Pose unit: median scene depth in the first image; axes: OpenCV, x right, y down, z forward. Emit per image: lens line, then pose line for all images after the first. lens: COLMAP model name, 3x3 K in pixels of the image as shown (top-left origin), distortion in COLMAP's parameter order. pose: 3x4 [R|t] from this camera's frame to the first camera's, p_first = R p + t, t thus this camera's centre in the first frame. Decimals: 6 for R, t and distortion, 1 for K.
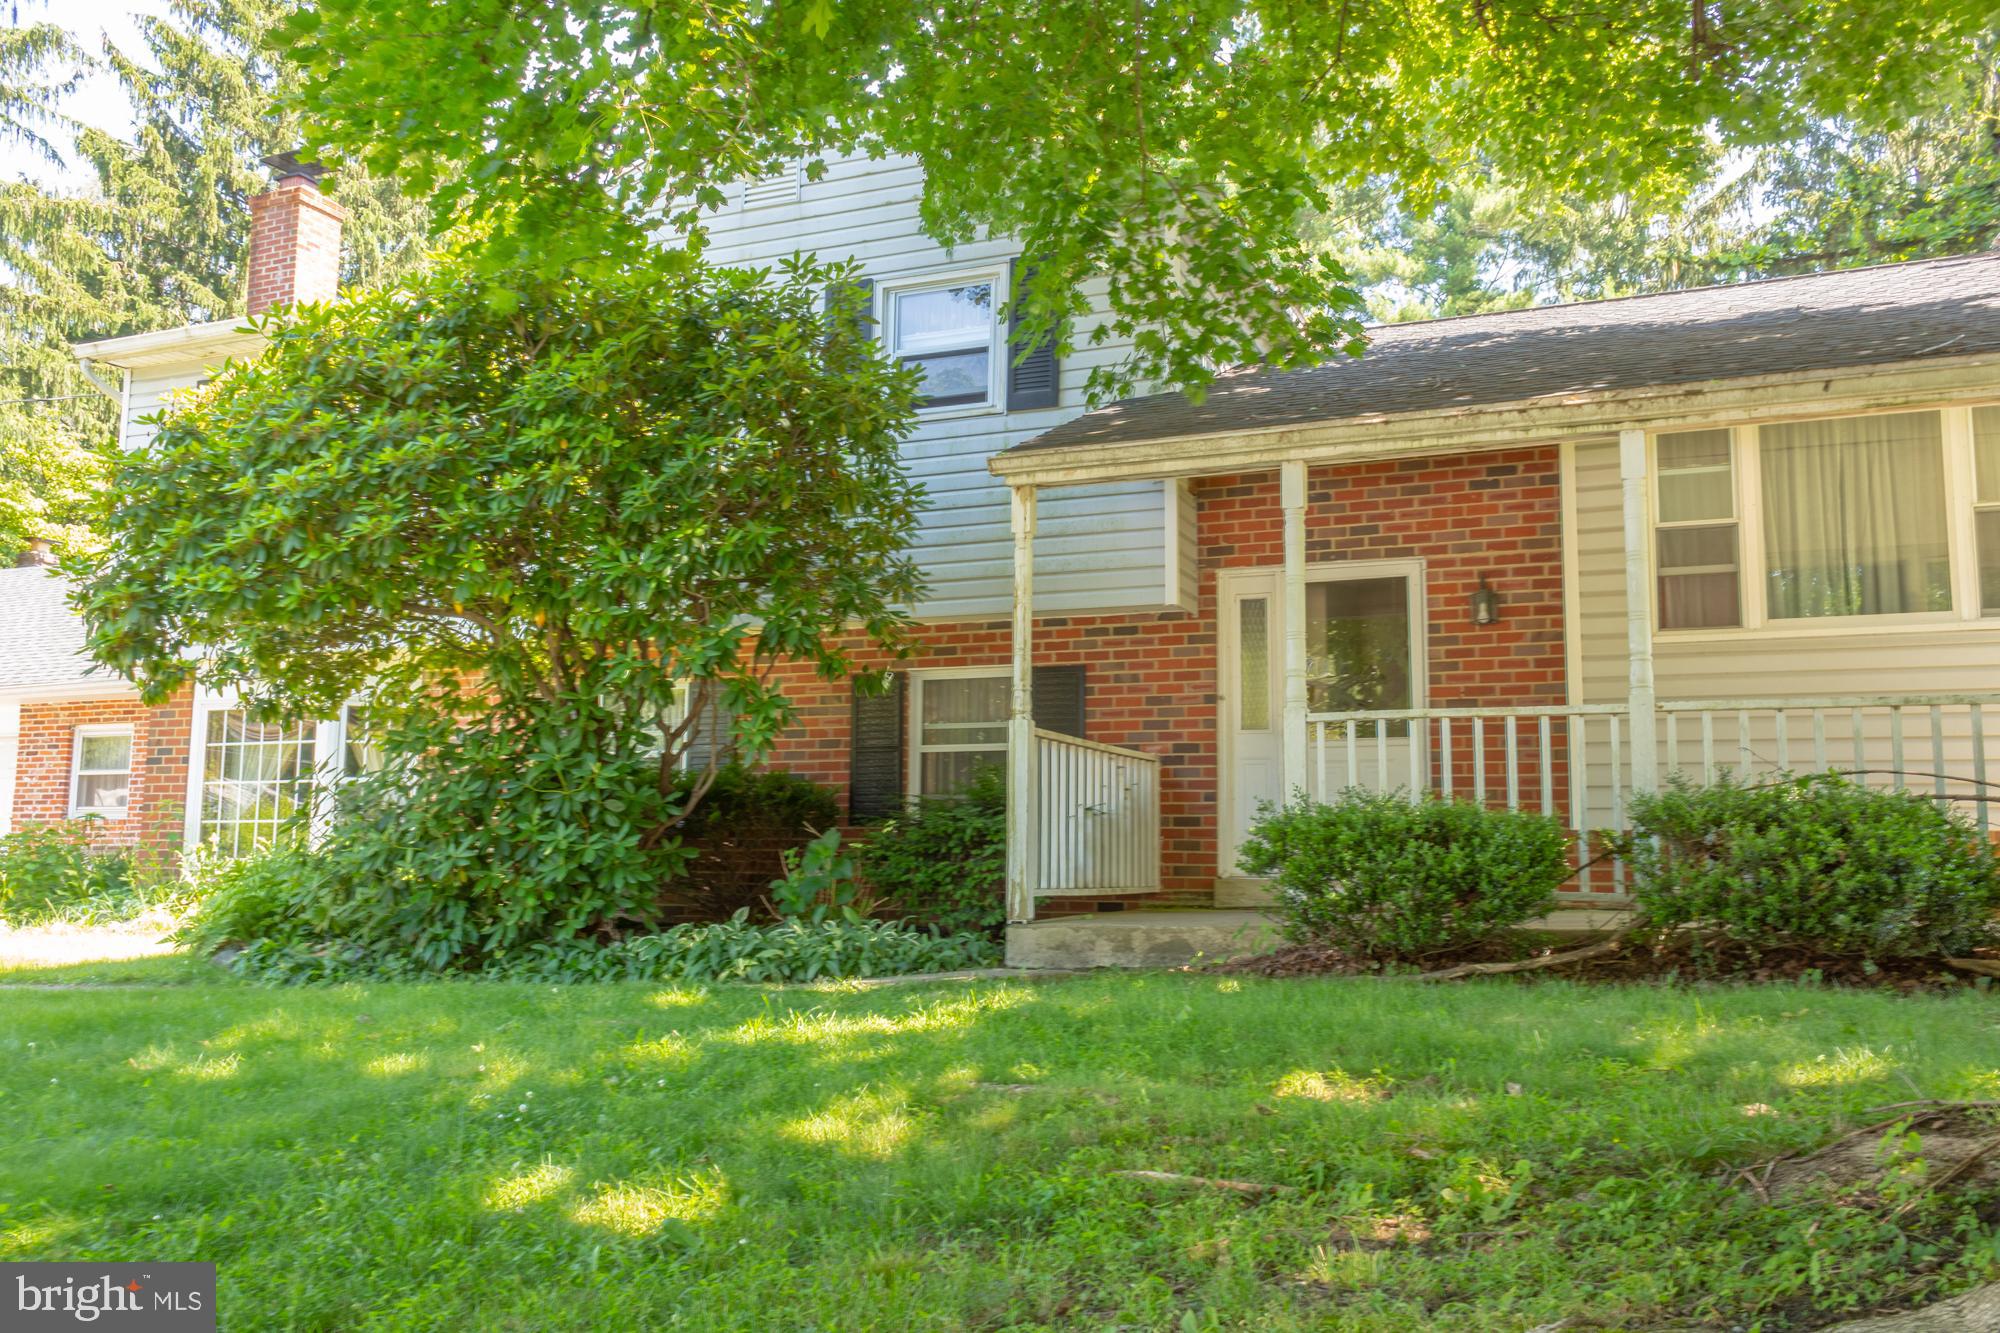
lens RADIAL K [[1593.0, 0, 1000.0], [0, 1593.0, 666.5], [0, 0, 1]] dist [0.009882, -0.006366]
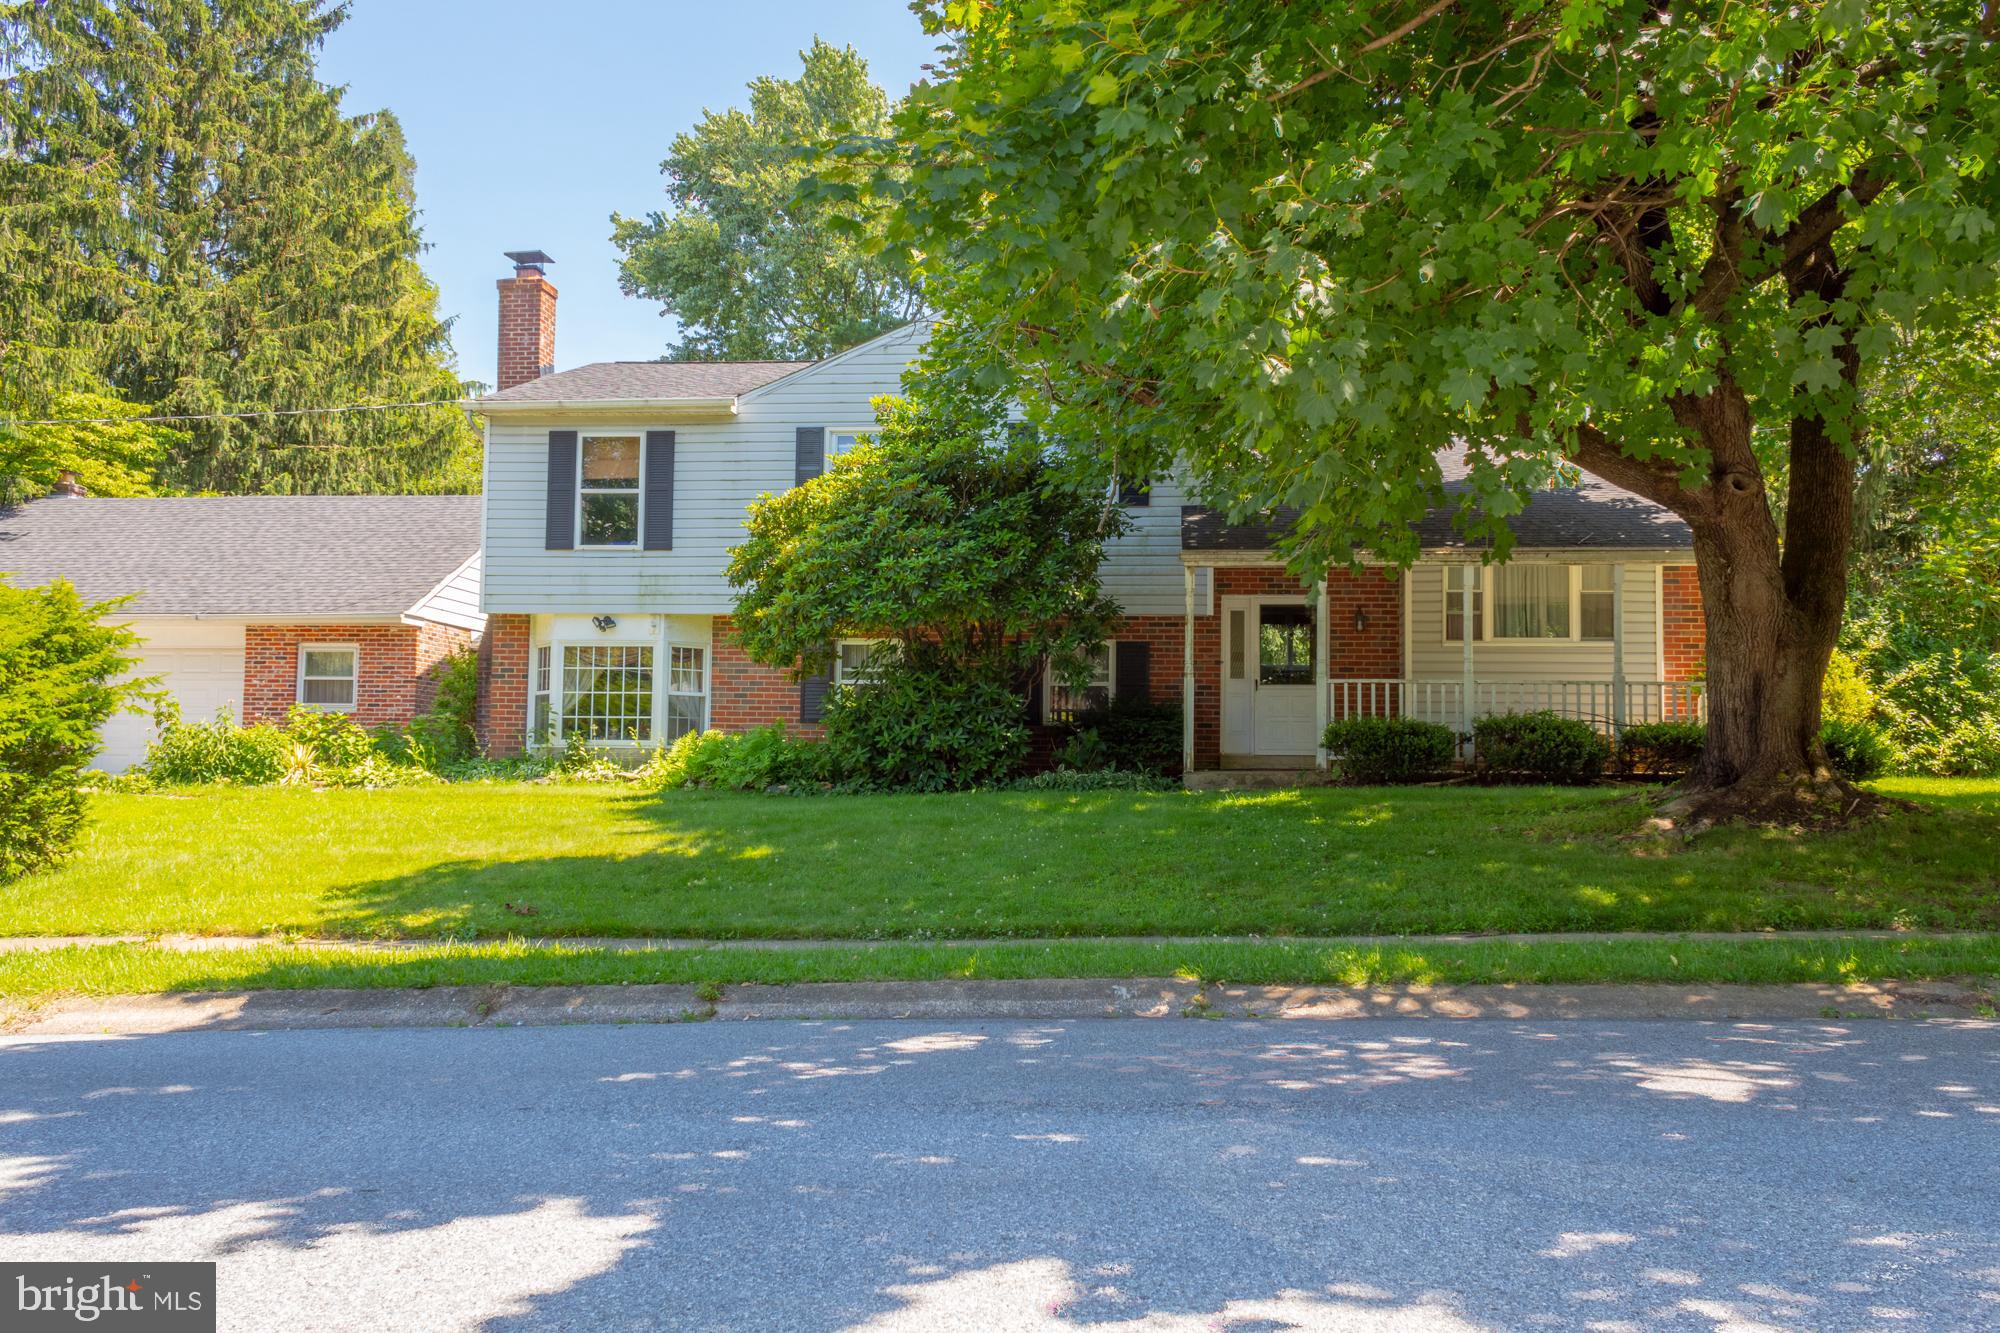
lens RADIAL K [[1639.9, 0, 976.4], [0, 1639.9, 670.6], [0, 0, 1]] dist [0.010858, -0.002518]
pose [[0.962629, 0.022263, 0.269905, -0.739124], [-0.039573, 0.997481, 0.058862, -0.081182], [-0.267915, -0.067343, 0.961086, -0.898702]]
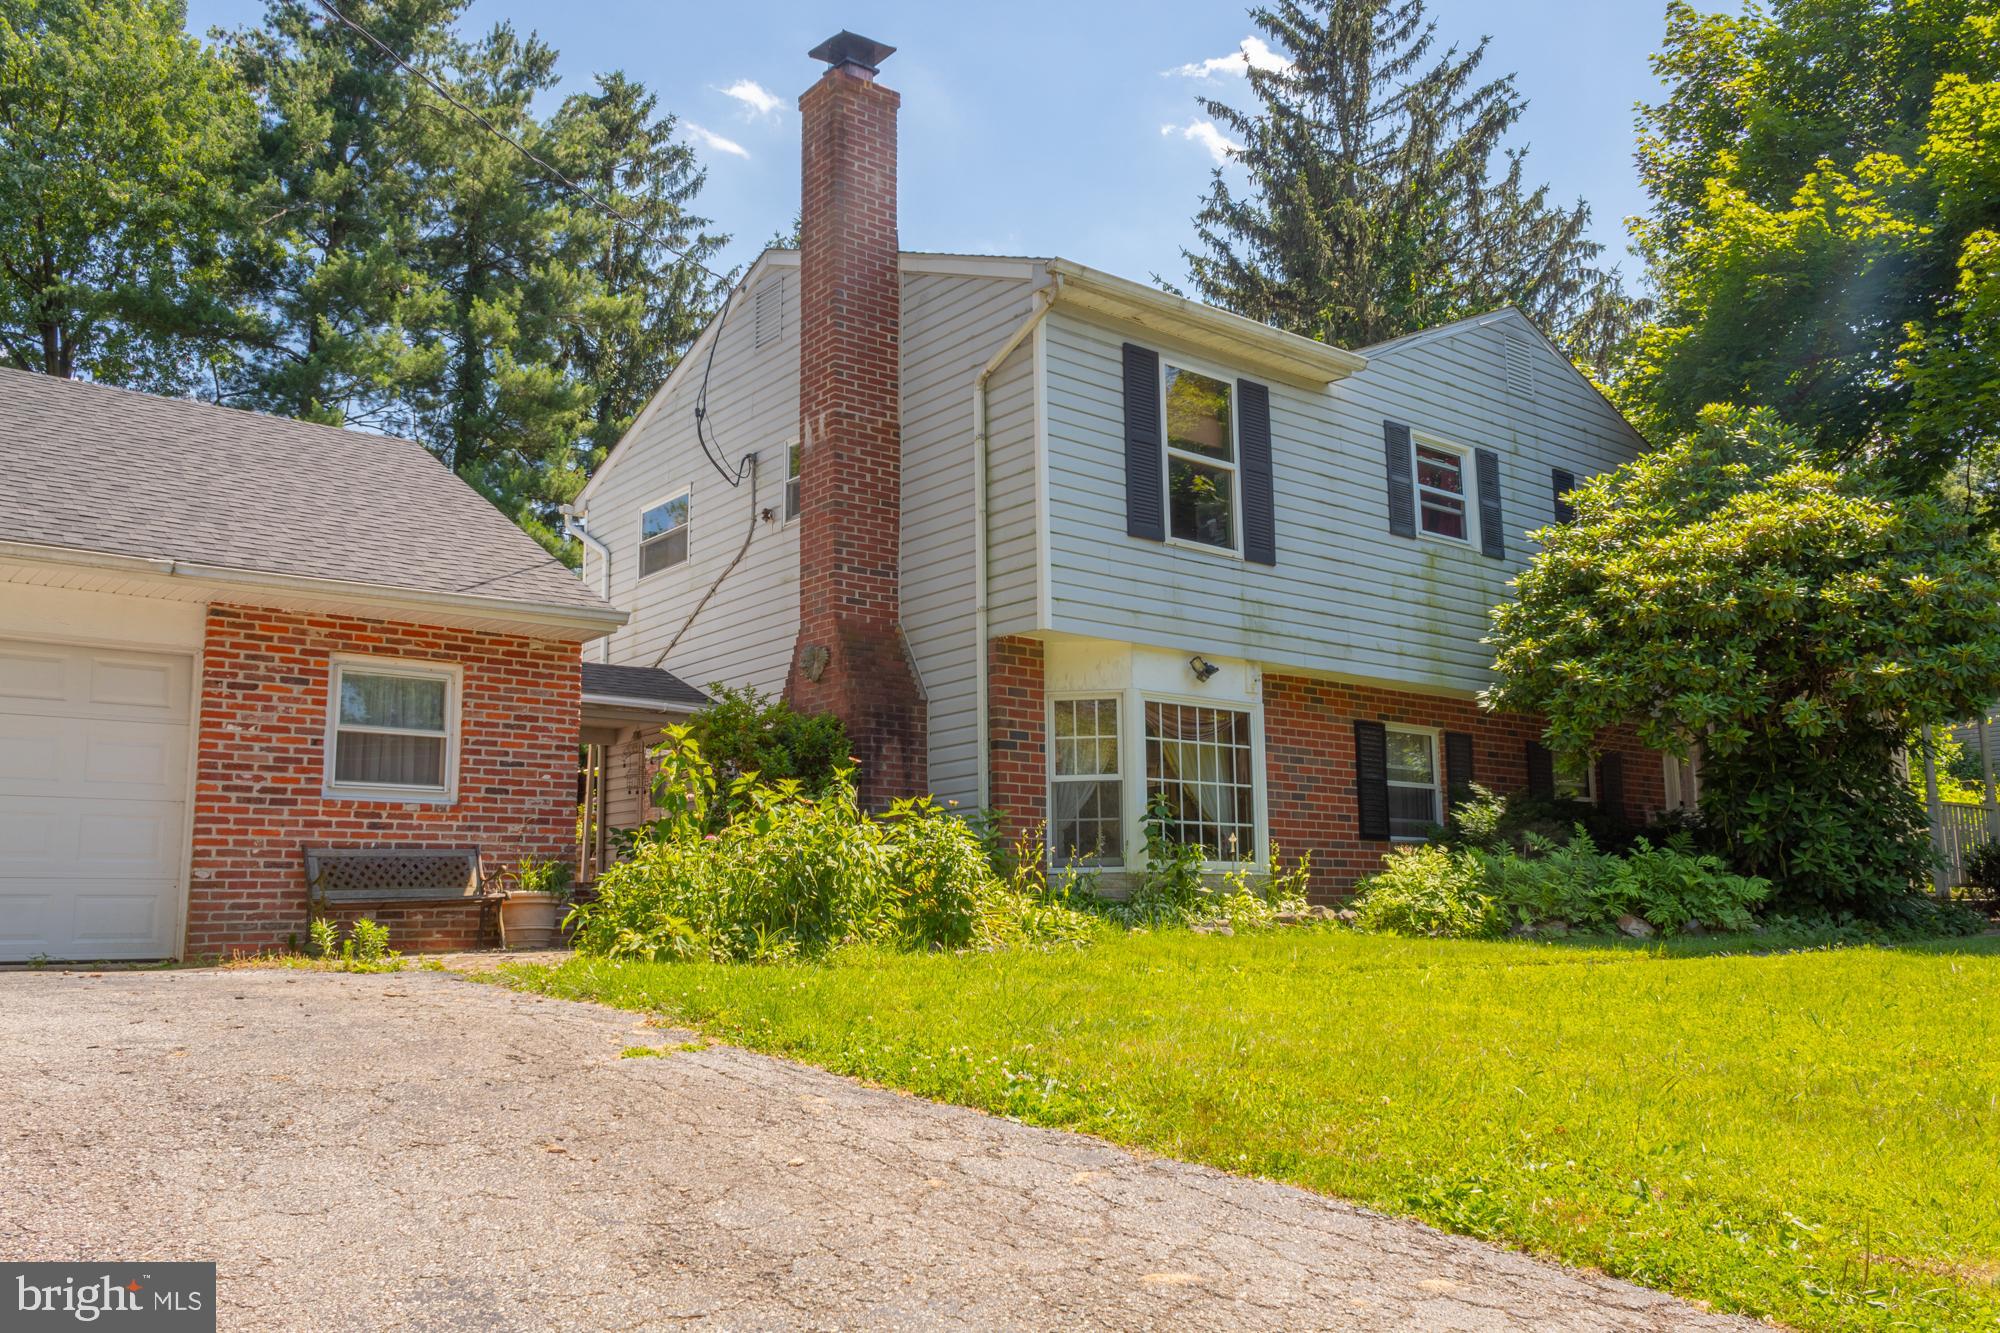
lens RADIAL K [[1593.0, 0, 1000.0], [0, 1593.0, 666.5], [0, 0, 1]] dist [0.009882, -0.006366]
pose [[0.488173, 0.132339, 0.862655, -1.827785], [-0.095613, 0.990597, -0.097859, 0.145177], [-0.867494, -0.034708, 0.496236, 0.834178]]
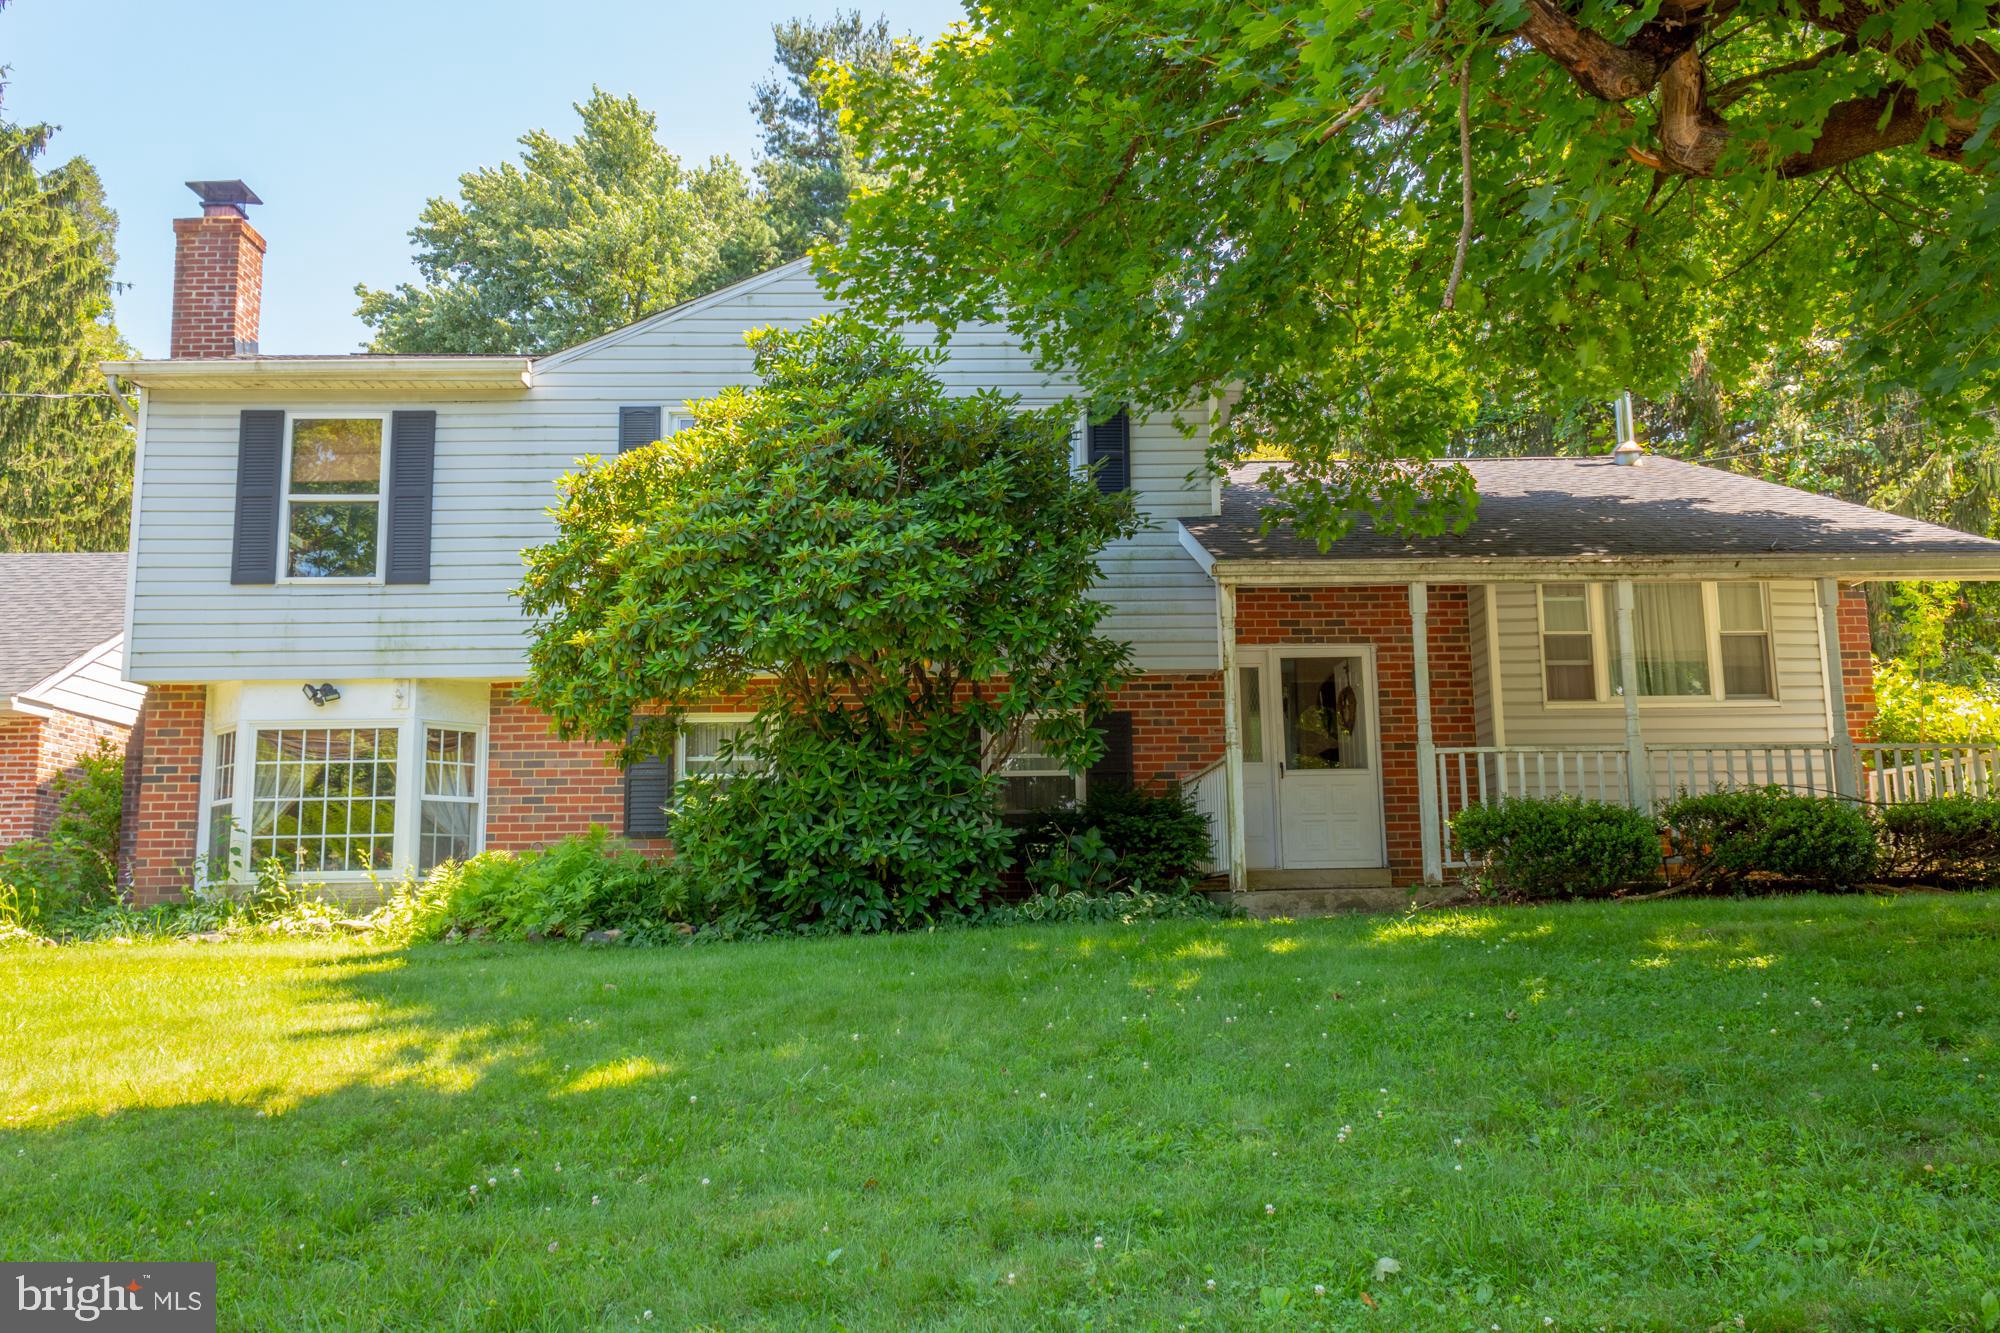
lens RADIAL K [[1615.8, 0, 965.8], [0, 1615.8, 663.6], [0, 0, 1]] dist [0.024415, -0.010054]
pose [[0.917206, 0.042415, 0.396150, -0.674615], [-0.028214, 0.998736, -0.041607, 0.021027], [-0.397414, 0.026985, 0.917243, -0.201654]]
